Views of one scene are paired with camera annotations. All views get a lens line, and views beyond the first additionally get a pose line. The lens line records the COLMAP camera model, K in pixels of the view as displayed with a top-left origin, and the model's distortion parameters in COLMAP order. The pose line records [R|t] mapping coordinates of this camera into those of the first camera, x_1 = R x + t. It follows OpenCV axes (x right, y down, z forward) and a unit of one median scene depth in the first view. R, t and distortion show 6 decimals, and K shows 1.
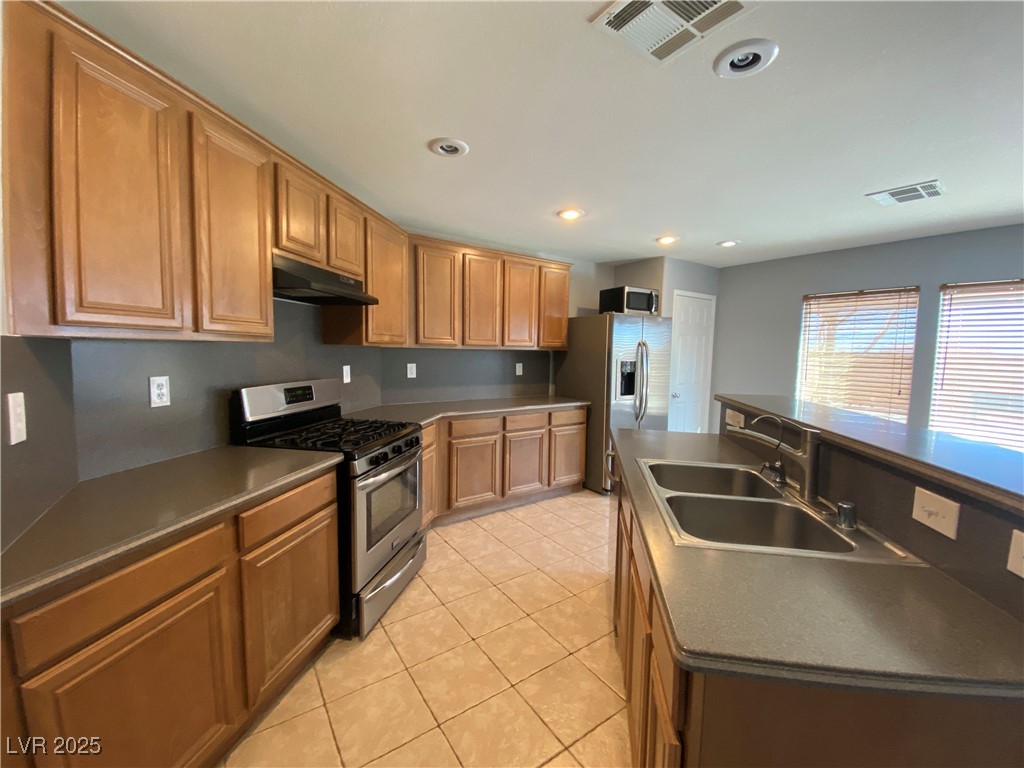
lens RADIAL K [[412.0, 0, 512.0], [0, 412.0, 384.0], [0, 0, 1]] dist [0.031438, -0.028299]
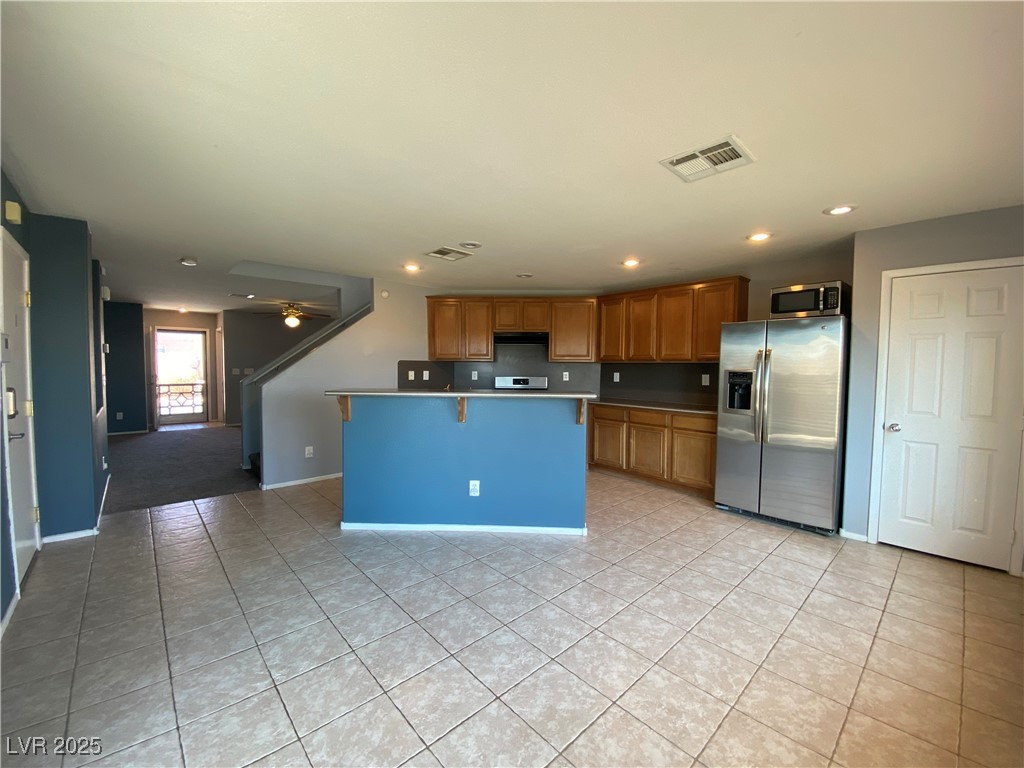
lens RADIAL K [[412.0, 0, 512.0], [0, 412.0, 384.0], [0, 0, 1]] dist [0.031438, -0.028299]
pose [[0.123254, 0.029337, -0.991941, 1.797852], [-0.086816, 0.996049, 0.018671, -0.001776], [0.988570, 0.083815, 0.125314, 0.582904]]
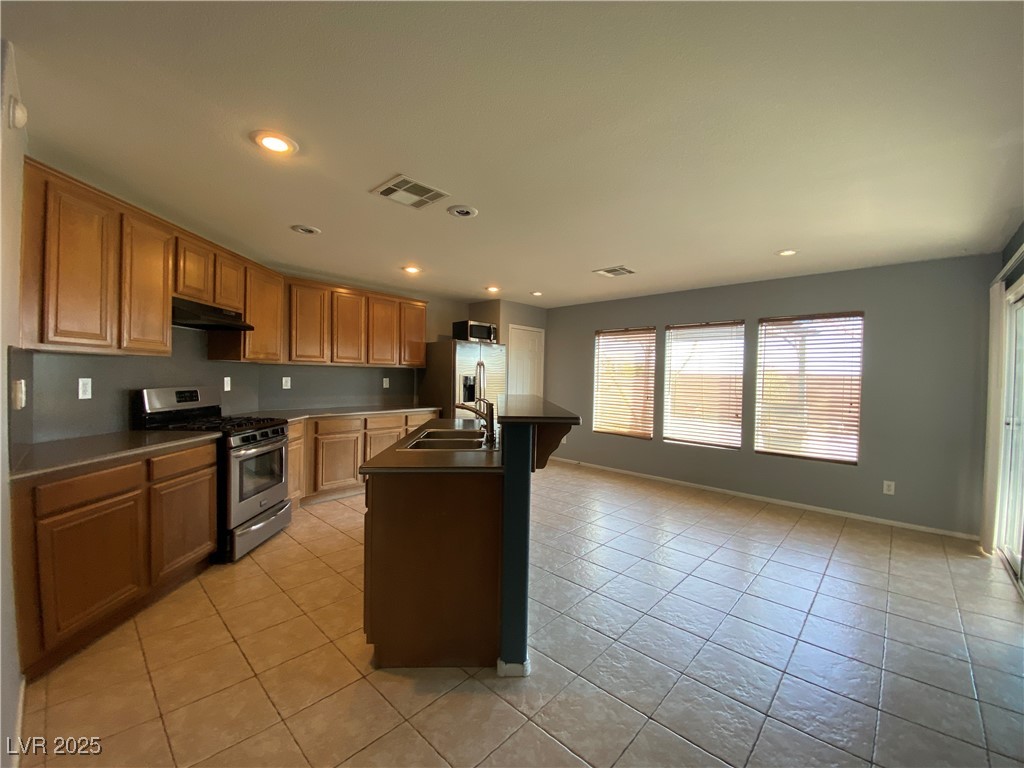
lens RADIAL K [[412.0, 0, 512.0], [0, 412.0, 384.0], [0, 0, 1]] dist [0.031438, -0.028299]
pose [[0.977146, -0.001626, 0.212564, 0.213142], [0.013605, 0.998399, -0.054902, 0.068505], [-0.212135, 0.056539, 0.975603, -0.499017]]
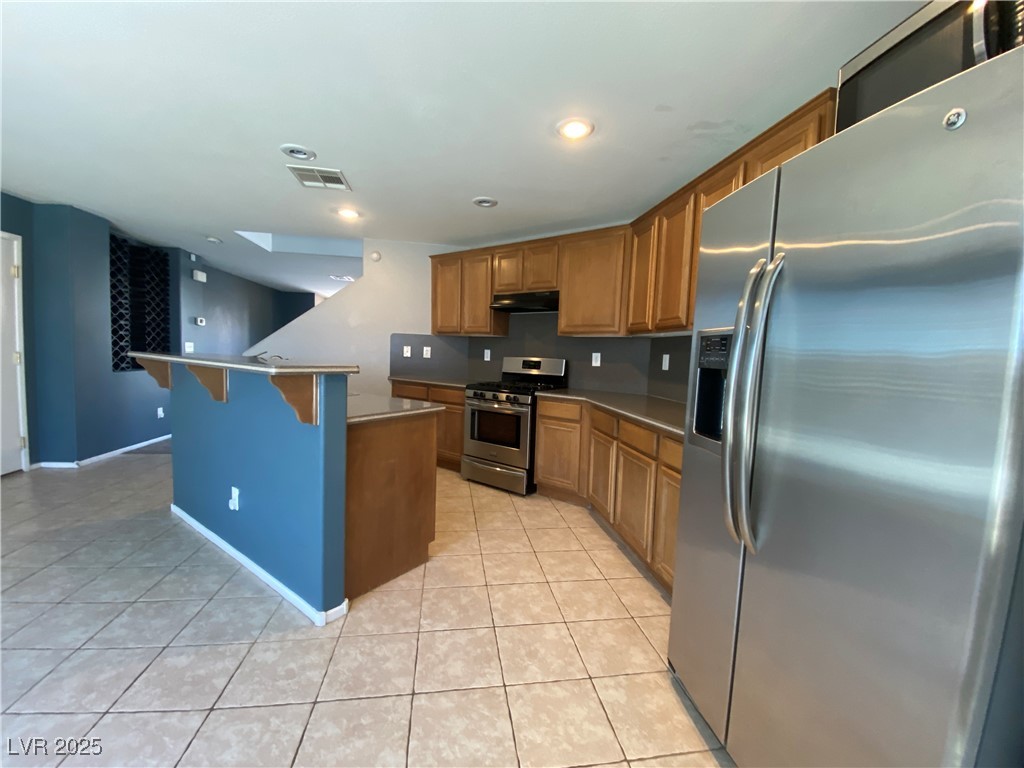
lens RADIAL K [[410.4, 0, 512.0], [0, 410.4, 384.0], [0, 0, 1]] dist [-0.001805, -0.012813]
pose [[-0.439398, 0.036214, -0.897562, 1.025154], [-0.117109, 0.988350, 0.097208, -0.049203], [0.890626, 0.147825, -0.430038, 1.559447]]
